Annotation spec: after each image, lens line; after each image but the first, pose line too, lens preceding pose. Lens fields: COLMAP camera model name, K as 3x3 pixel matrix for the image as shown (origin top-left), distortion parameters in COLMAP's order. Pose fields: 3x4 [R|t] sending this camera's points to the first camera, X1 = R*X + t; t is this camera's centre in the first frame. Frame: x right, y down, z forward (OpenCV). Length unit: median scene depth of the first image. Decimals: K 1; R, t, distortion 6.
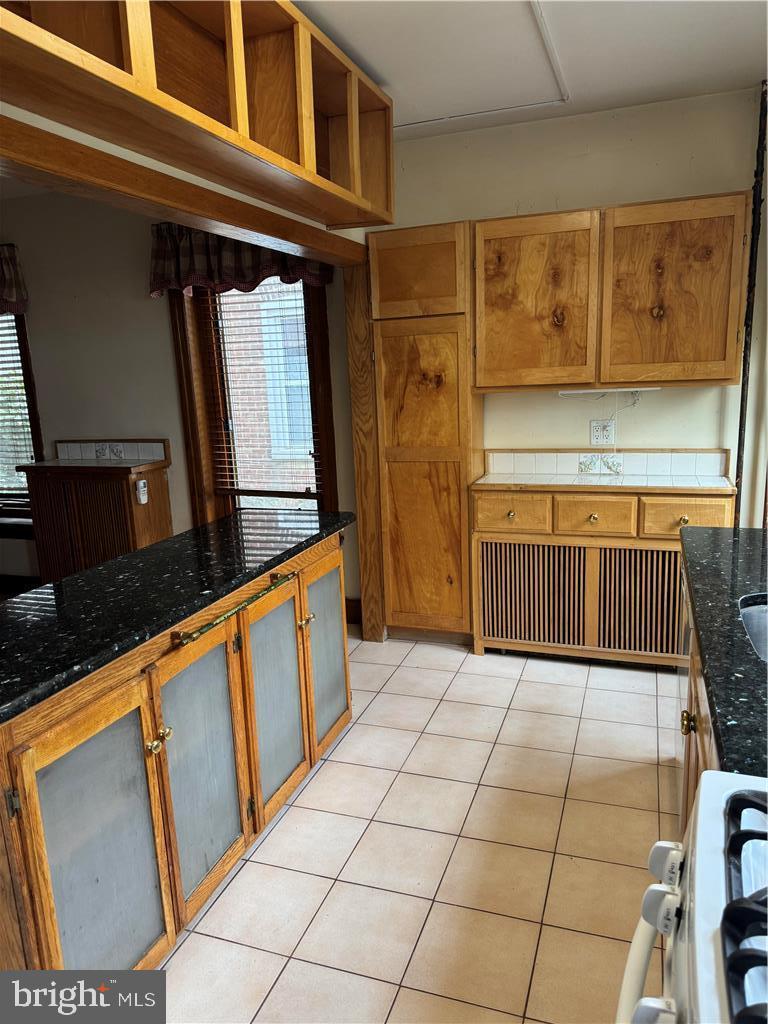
lens RADIAL K [[719.4, 0, 386.4], [0, 719.4, 509.8], [0, 0, 1]] dist [0.059571, -0.057627]
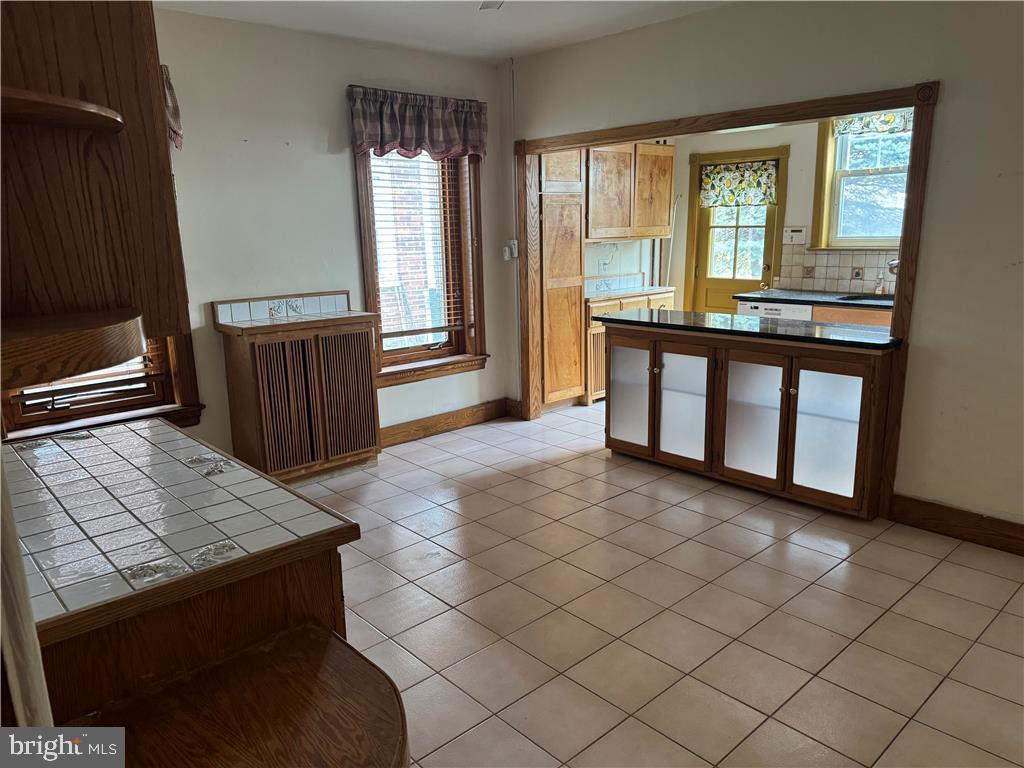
lens RADIAL K [[719.4, 0, 511.5], [0, 719.4, 387.8], [0, 0, 1]] dist [0.059571, -0.057627]
pose [[0.476949, -0.166387, 0.863038, -1.338079], [0.171816, 0.980624, 0.094104, -0.021051], [-0.861974, 0.103401, 0.496296, 0.352581]]
